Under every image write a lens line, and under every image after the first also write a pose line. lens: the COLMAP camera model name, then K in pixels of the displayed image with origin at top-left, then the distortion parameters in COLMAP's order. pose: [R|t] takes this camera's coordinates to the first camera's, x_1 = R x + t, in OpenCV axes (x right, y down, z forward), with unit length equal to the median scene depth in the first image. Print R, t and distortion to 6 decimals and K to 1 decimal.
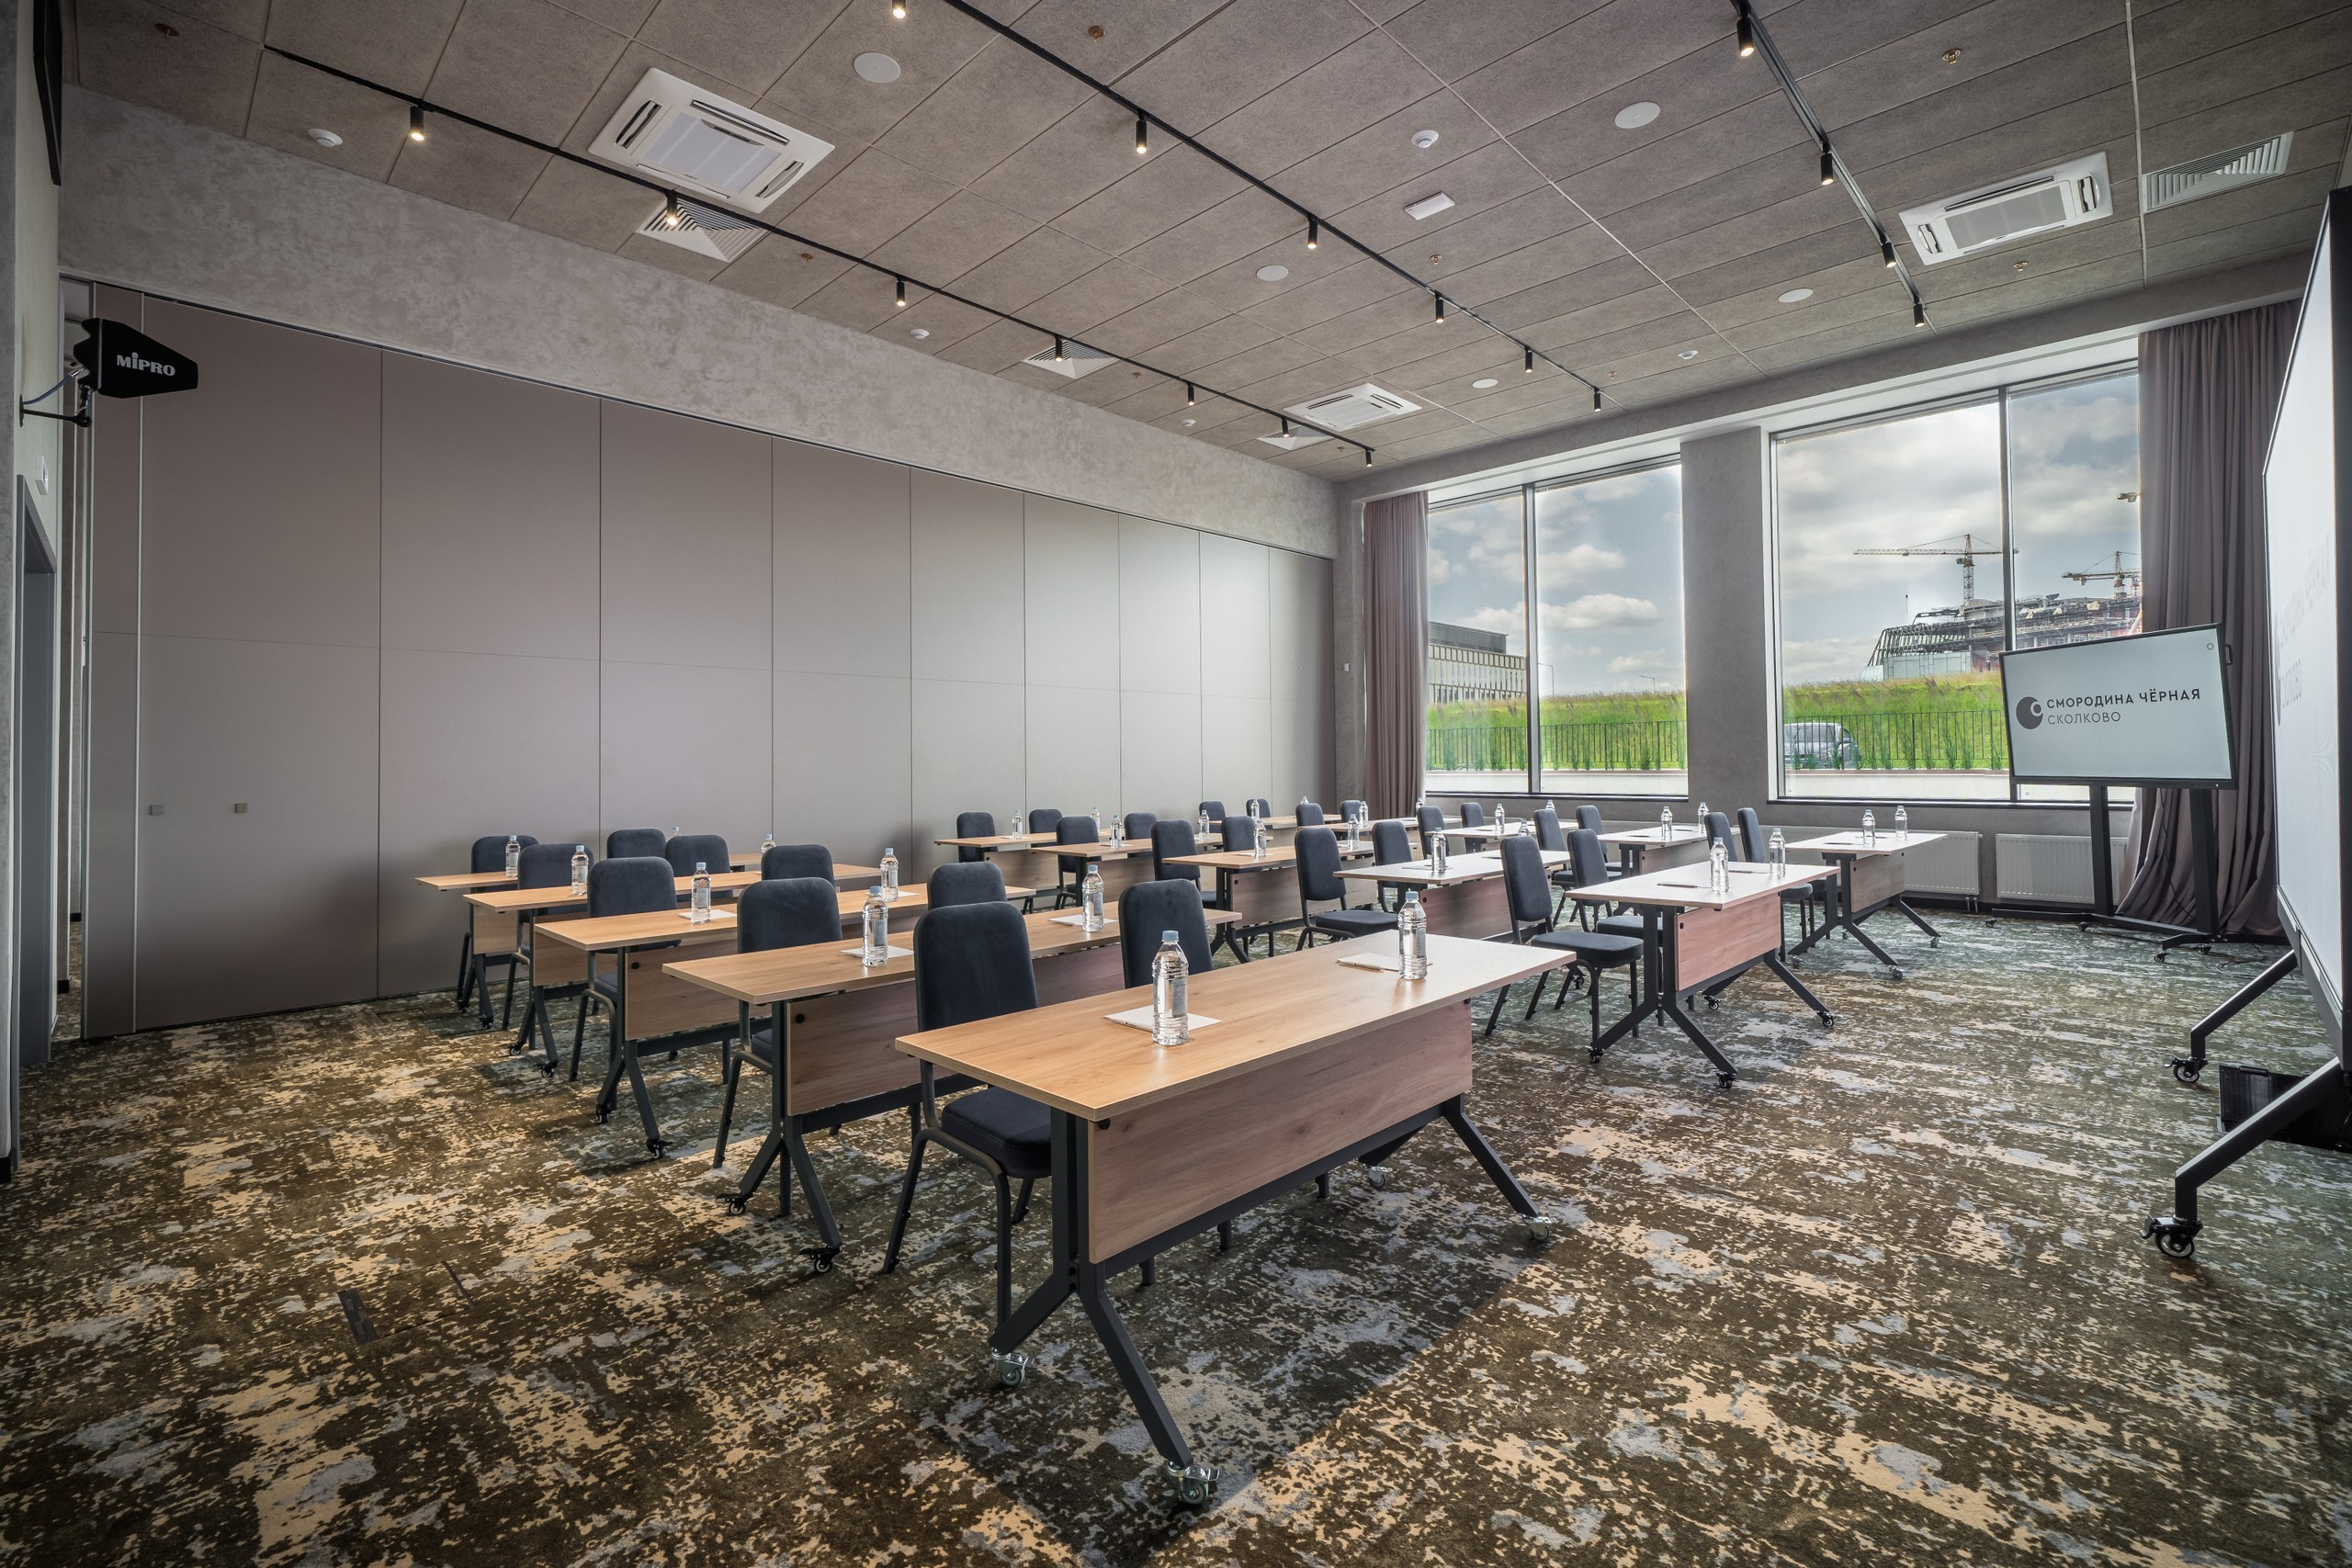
lens RADIAL K [[1035.4, 0, 1159.3], [0, 1035.4, 745.1], [0, 0, 1]] dist [-0.002762, 0.000759]
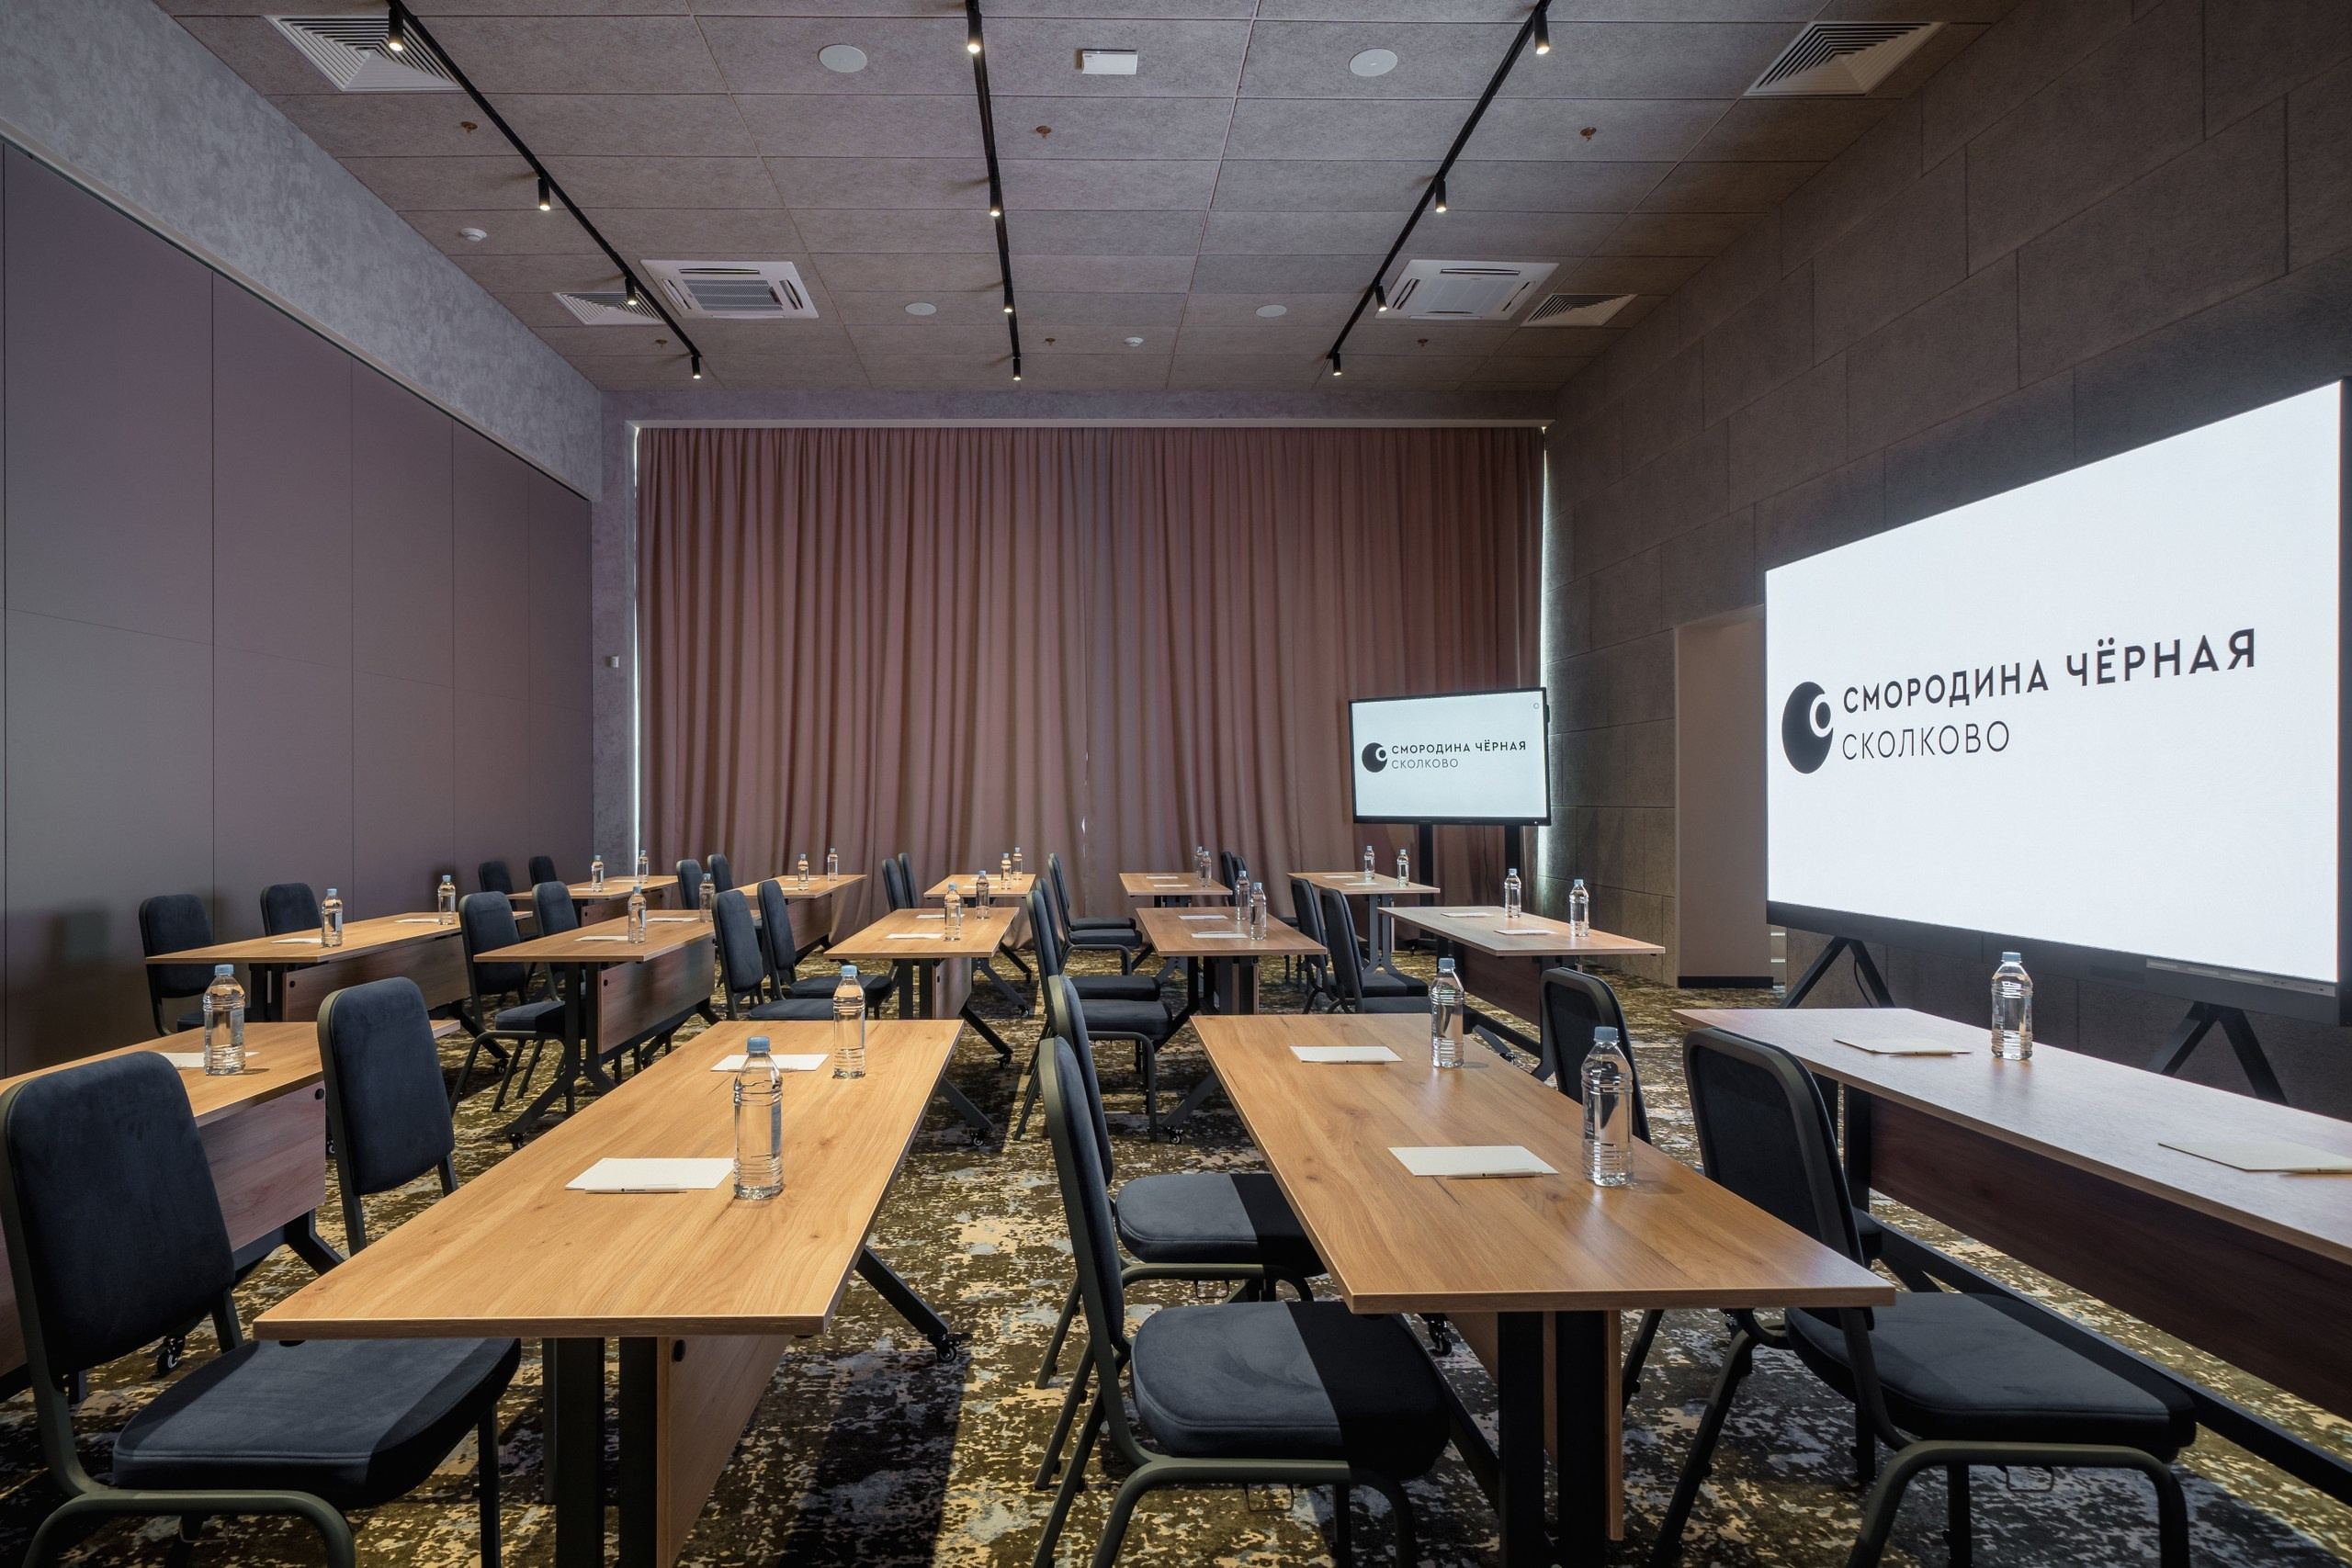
lens RADIAL K [[1291.1, 0, 1087.2], [0, 1291.1, 795.4], [0, 0, 1]] dist [0.002263, 0.000249]
pose [[0.697159, 0.009585, 0.716852, -0.876296], [-0.016403, 0.999862, 0.002583, 0.026118], [-0.716729, -0.013559, 0.697220, 0.719054]]
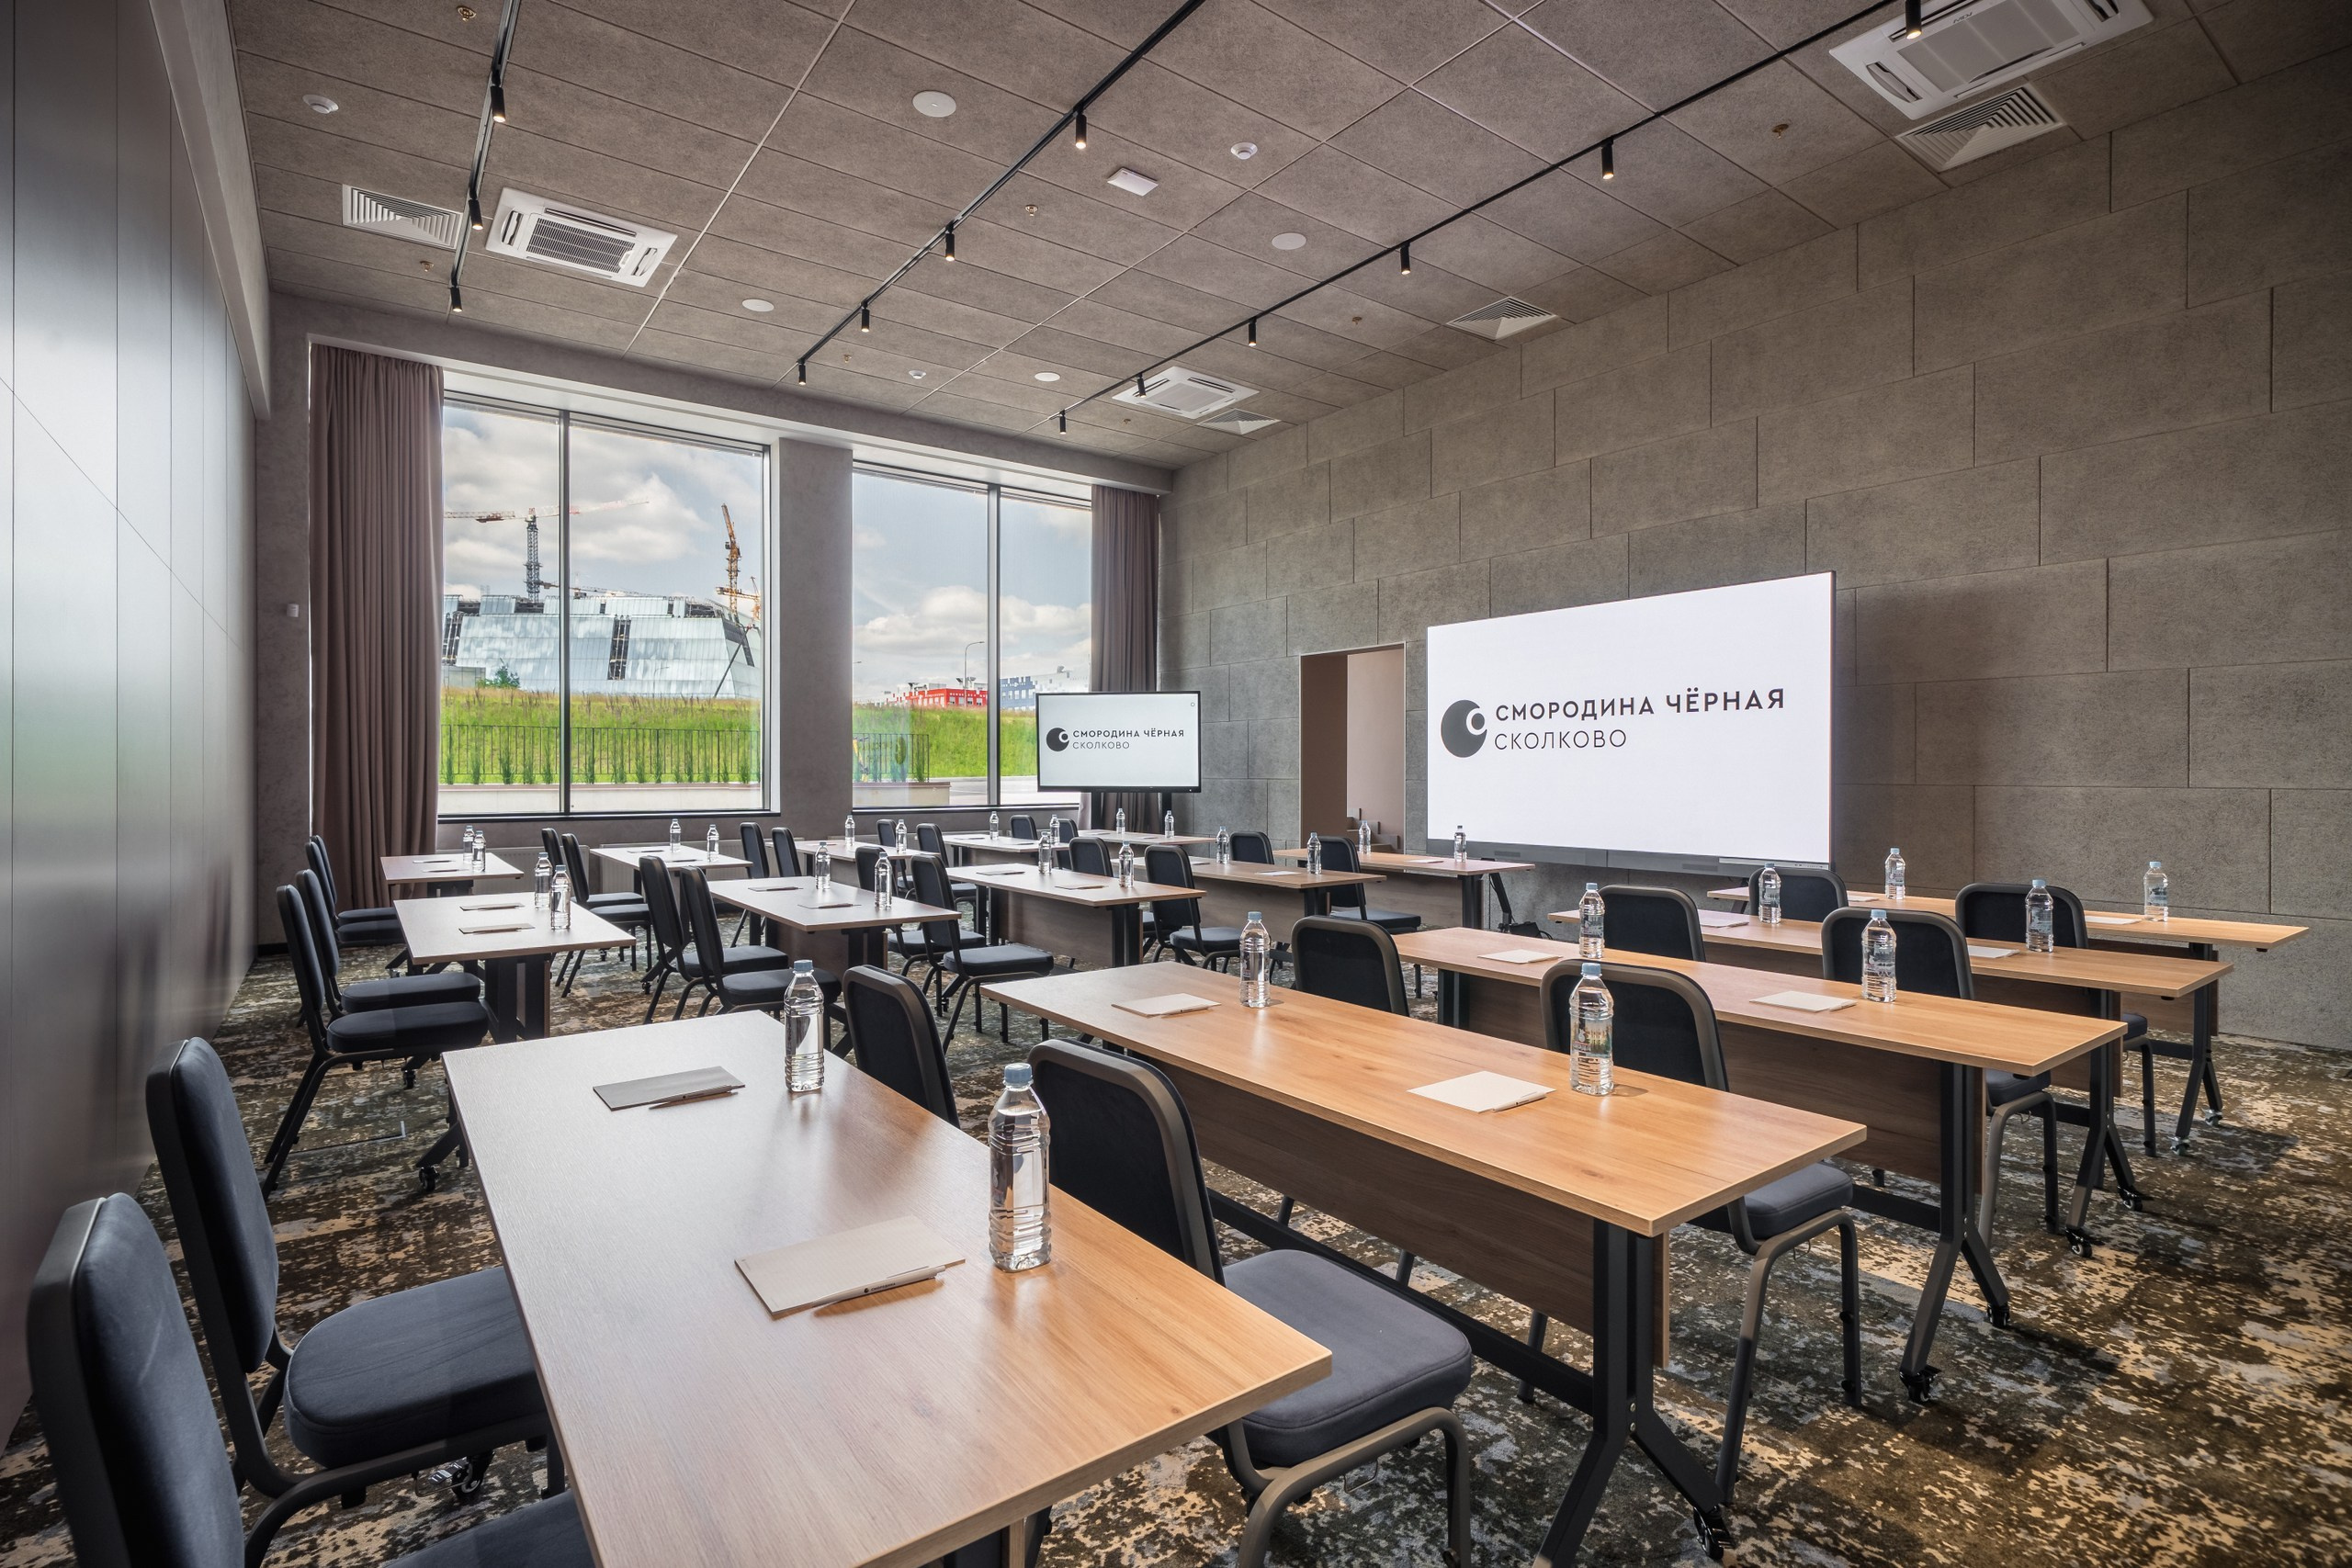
lens RADIAL K [[1109.4, 0, 1164.0], [0, 1109.4, 775.2], [0, 0, 1]] dist [-0.000207, 0.000107]
pose [[0.152682, 0.006691, 0.988253, -1.515158], [-0.019783, 0.999797, -0.003713, 0.048648], [-0.988077, -0.018984, 0.152783, 1.672446]]
